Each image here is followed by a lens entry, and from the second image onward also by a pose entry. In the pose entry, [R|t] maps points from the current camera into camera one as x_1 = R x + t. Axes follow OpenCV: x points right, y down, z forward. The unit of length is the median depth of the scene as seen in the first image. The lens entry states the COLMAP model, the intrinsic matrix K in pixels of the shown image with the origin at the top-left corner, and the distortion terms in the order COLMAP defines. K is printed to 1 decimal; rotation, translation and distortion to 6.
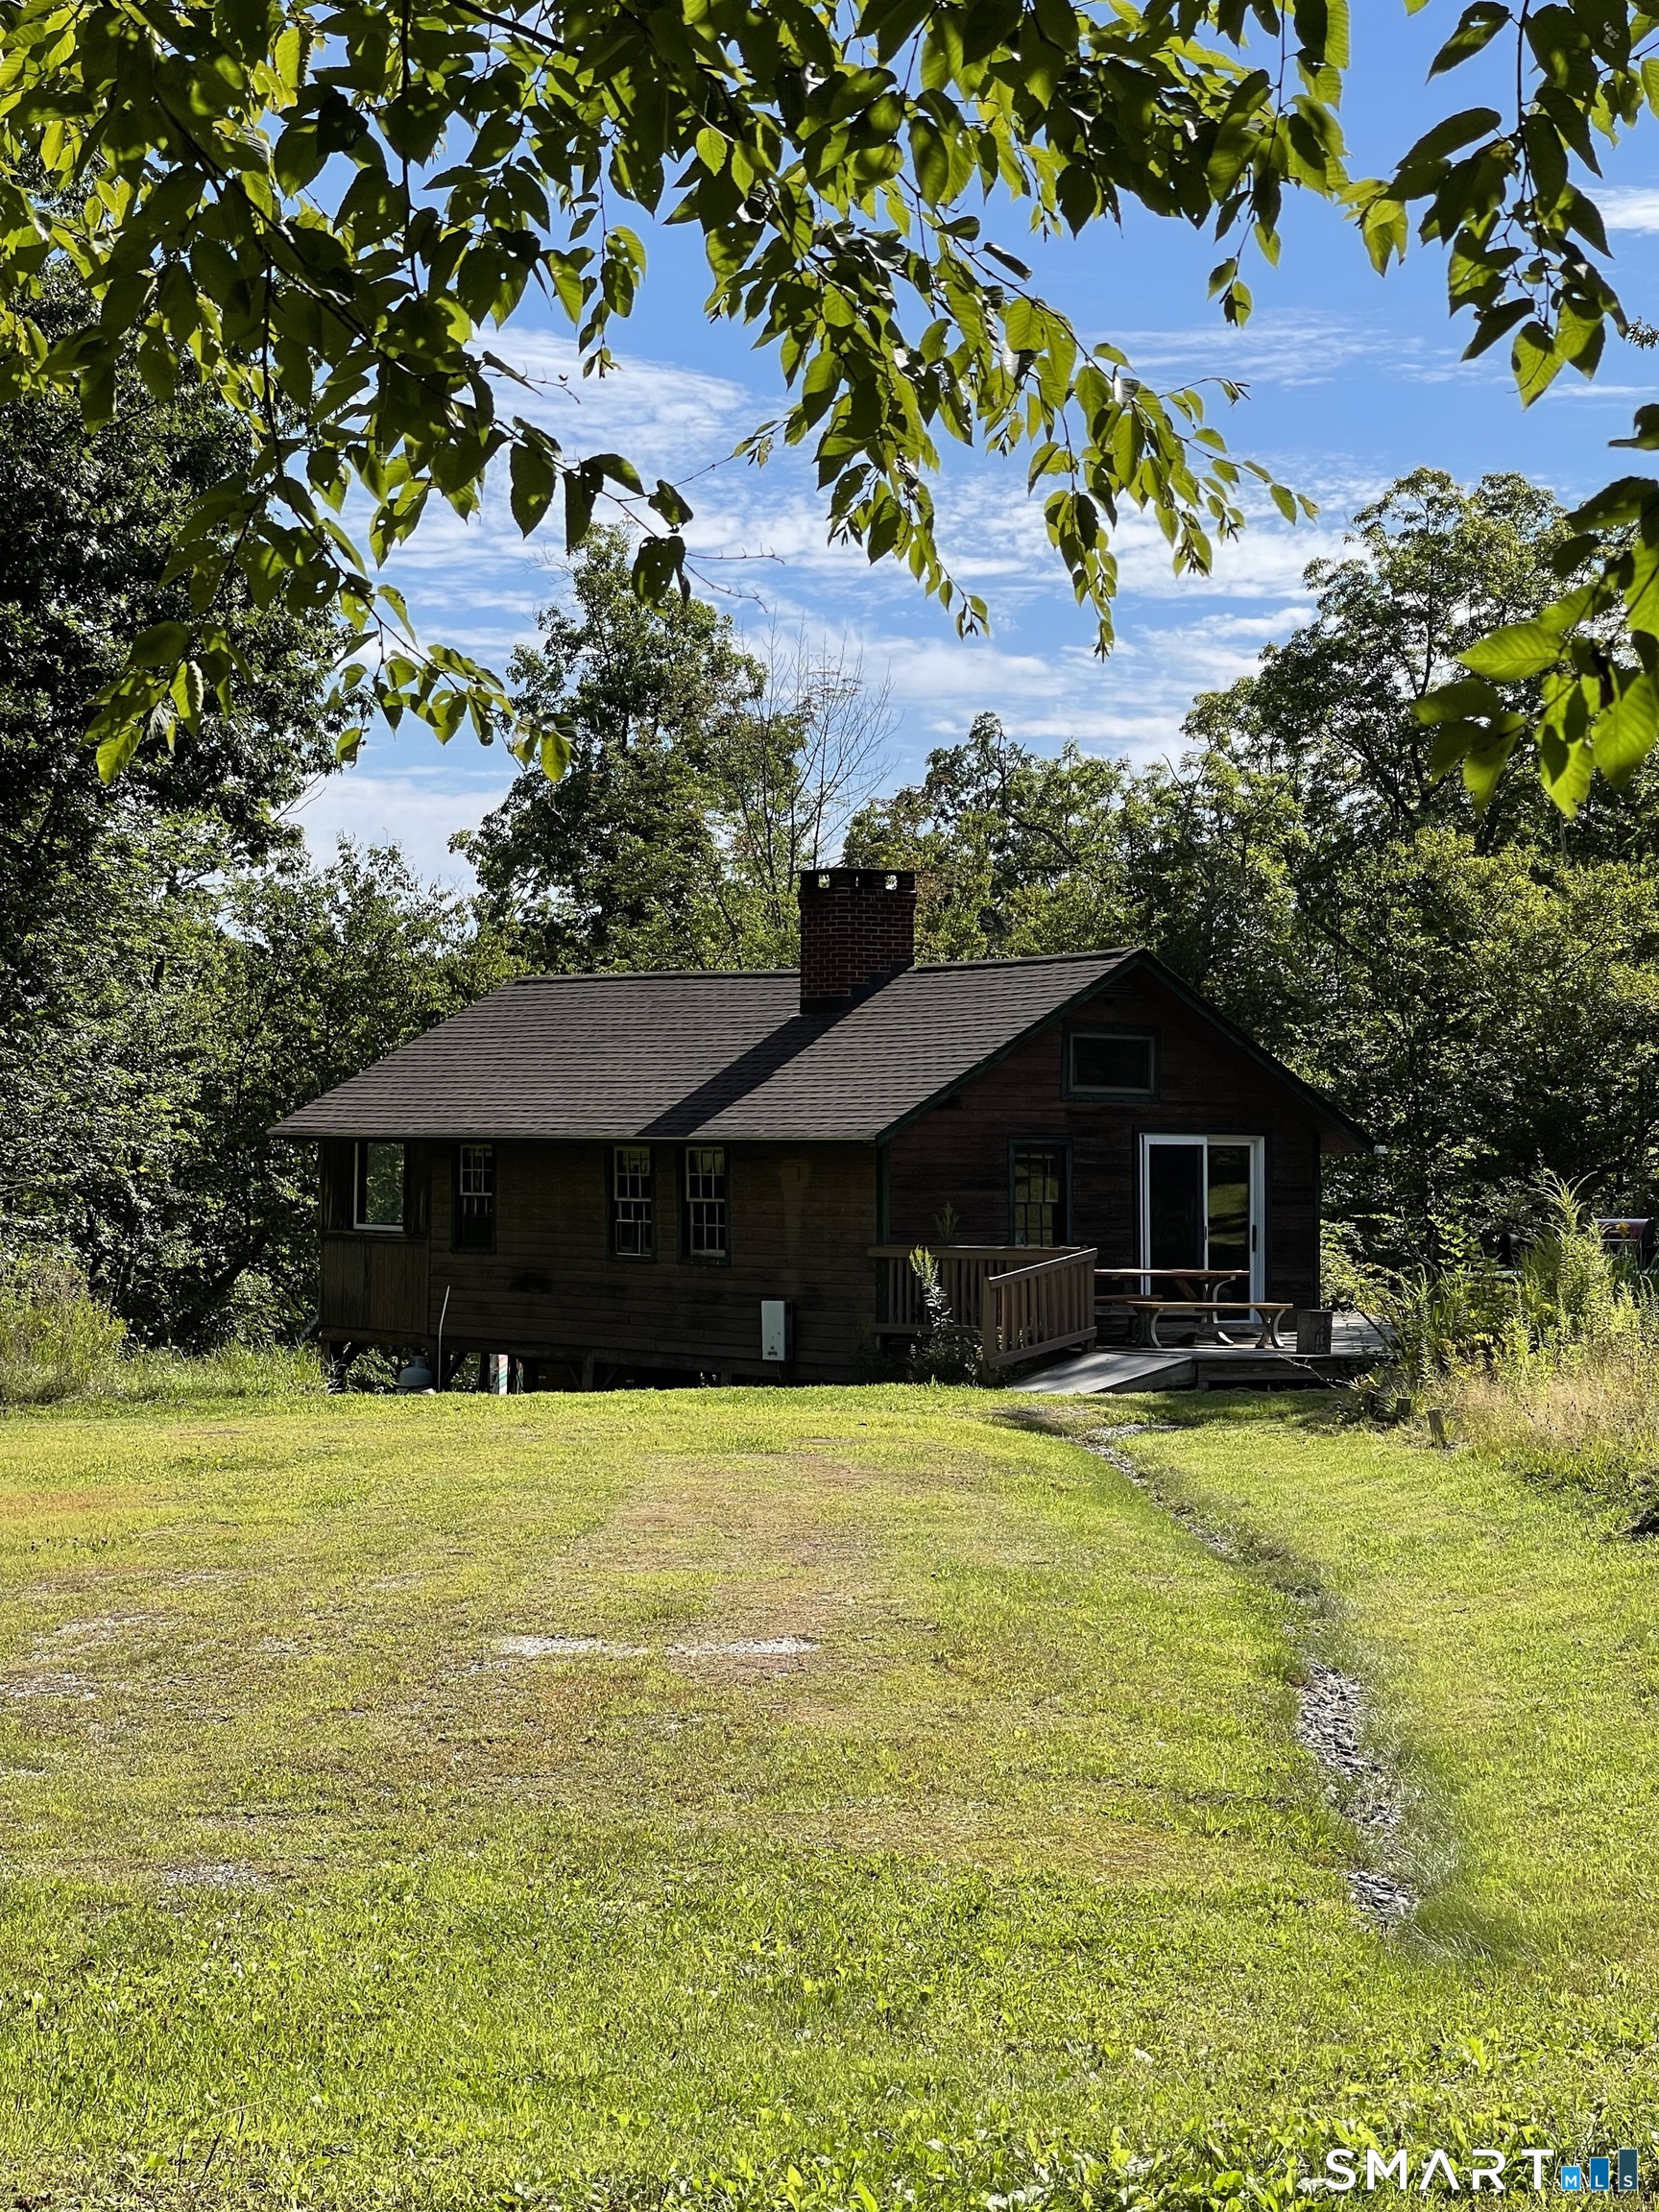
lens RADIAL K [[4149.6, 0, 829.1], [0, 4149.6, 1110.5], [0, 0, 1]] dist [0.154692, 0.000000]
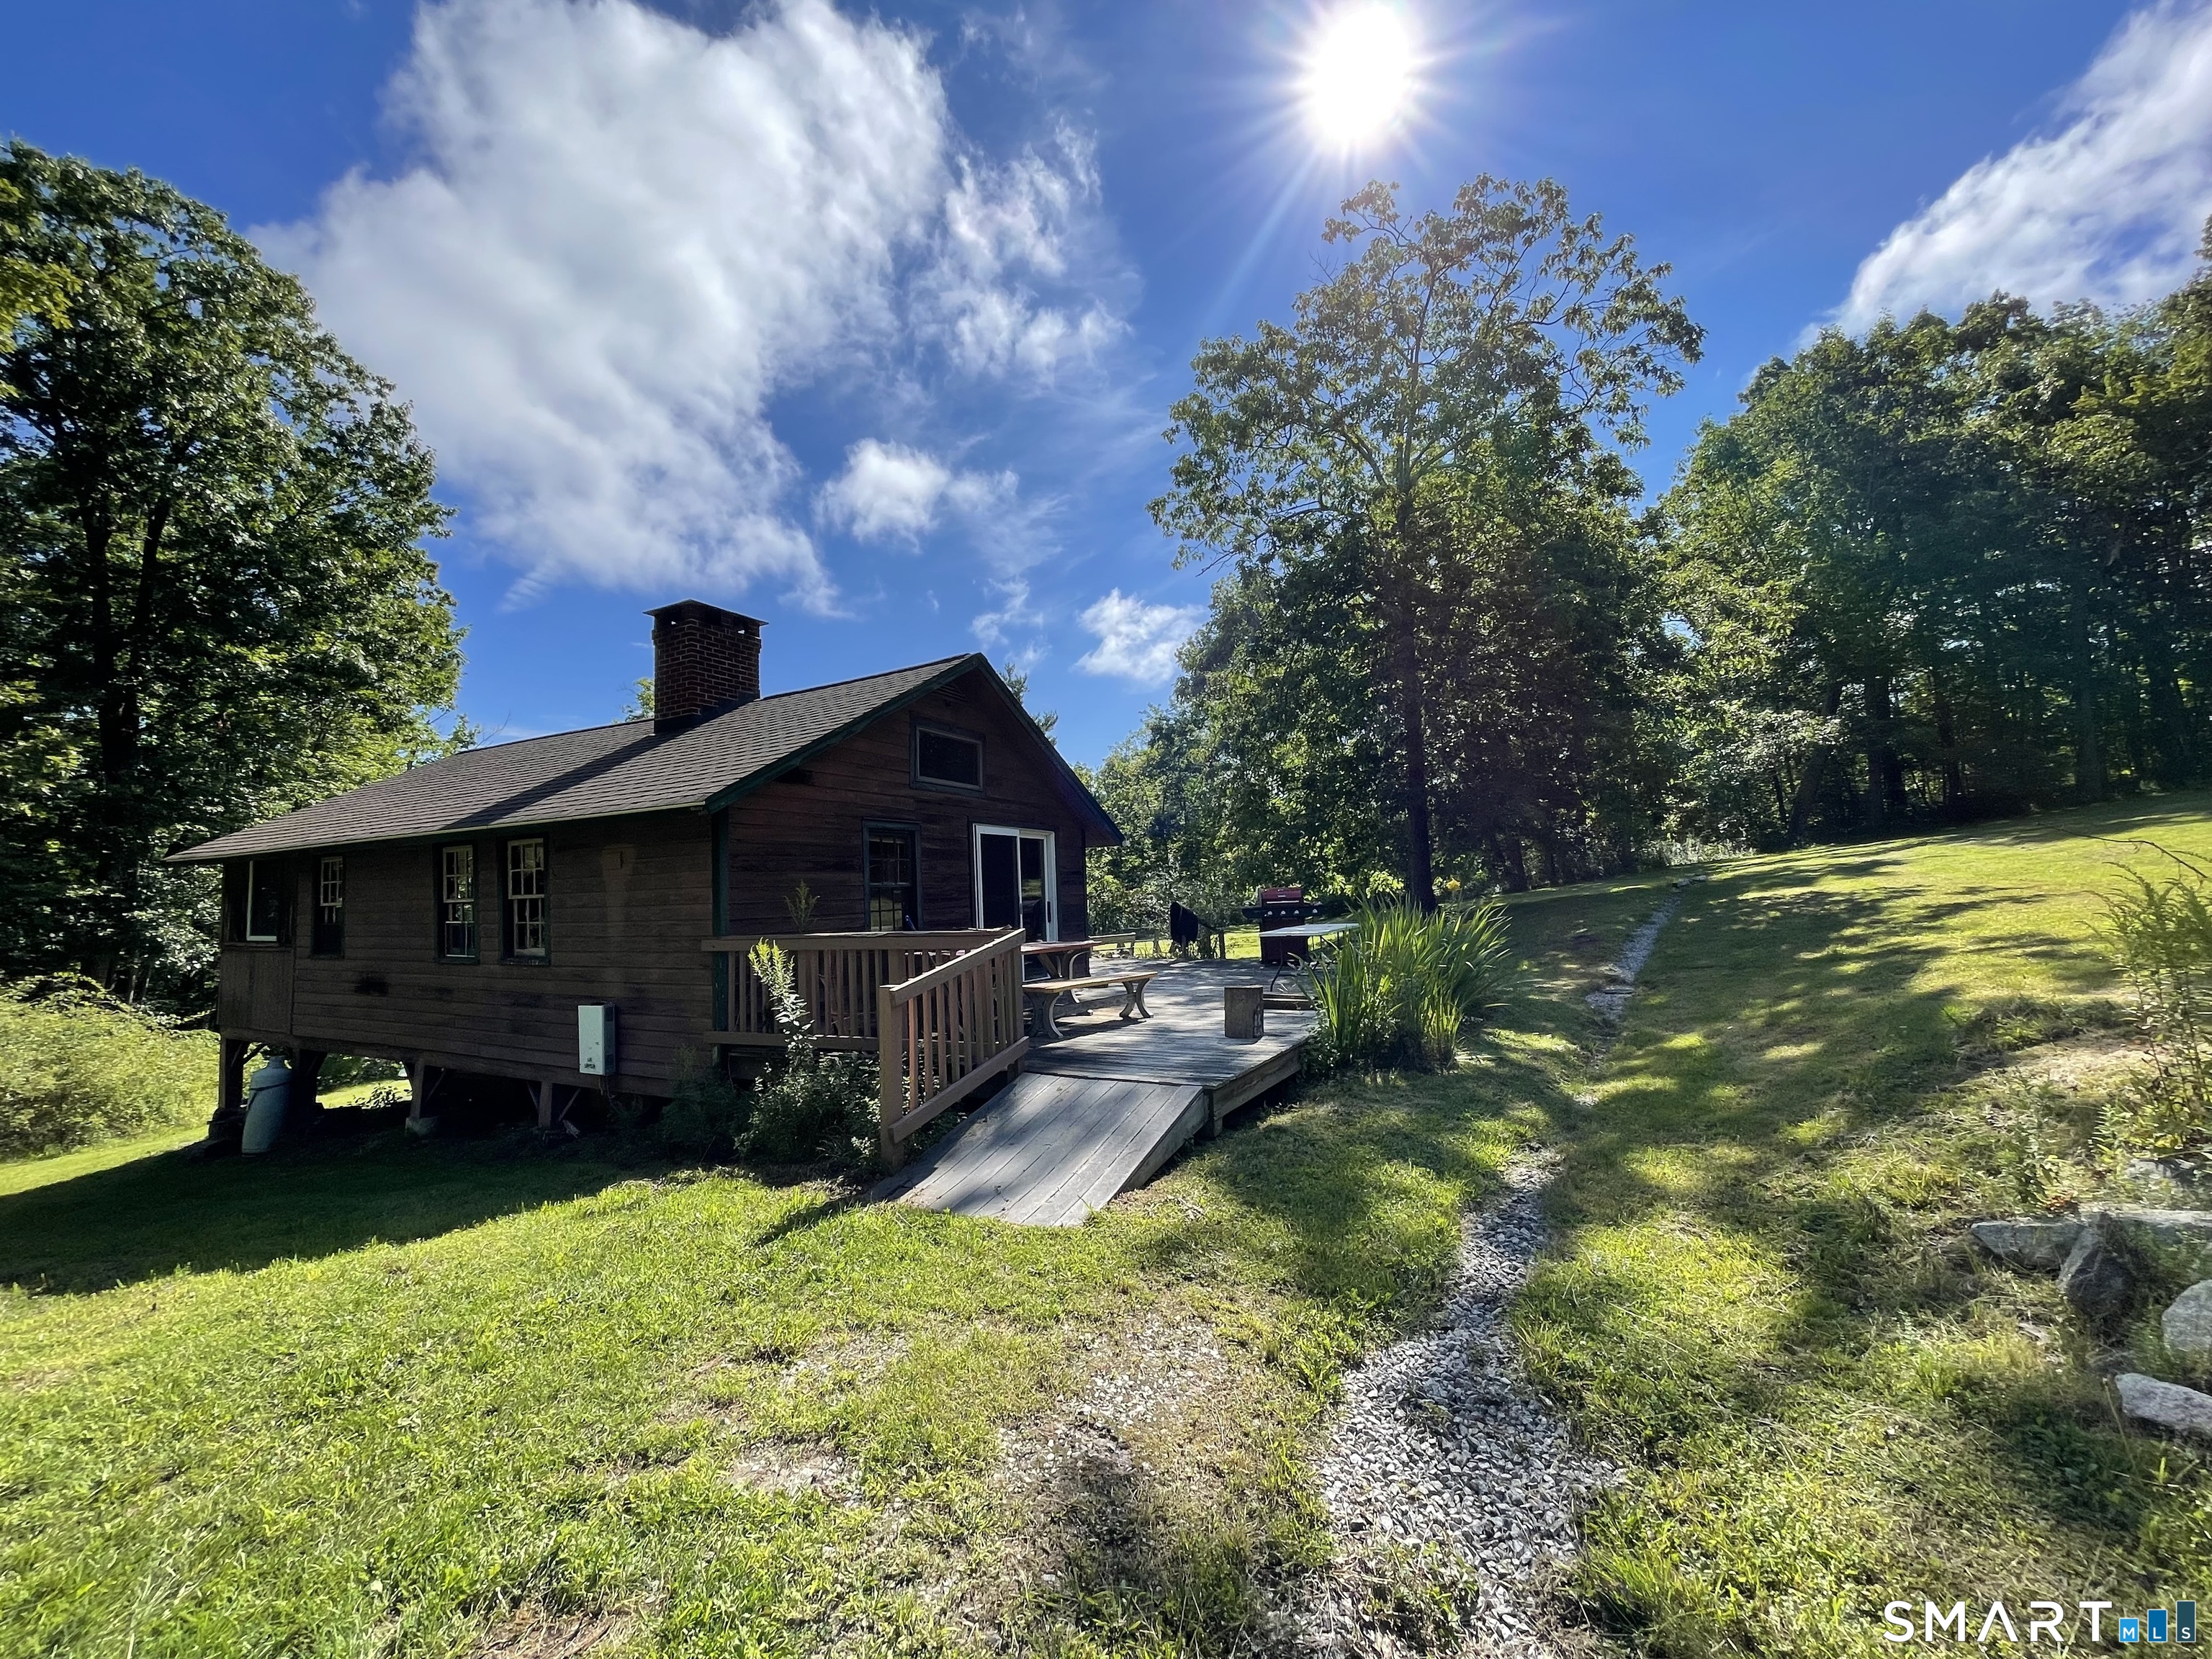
lens RADIAL K [[874.3, 0, 1098.2], [0, 874.3, 840.6], [0, 0, 1]] dist [-0.008420, -0.000583]
pose [[0.928079, -0.014661, 0.372094, 0.017492], [0.035096, 0.998221, -0.048203, 0.022963], [-0.370725, 0.057795, 0.926943, 0.763370]]
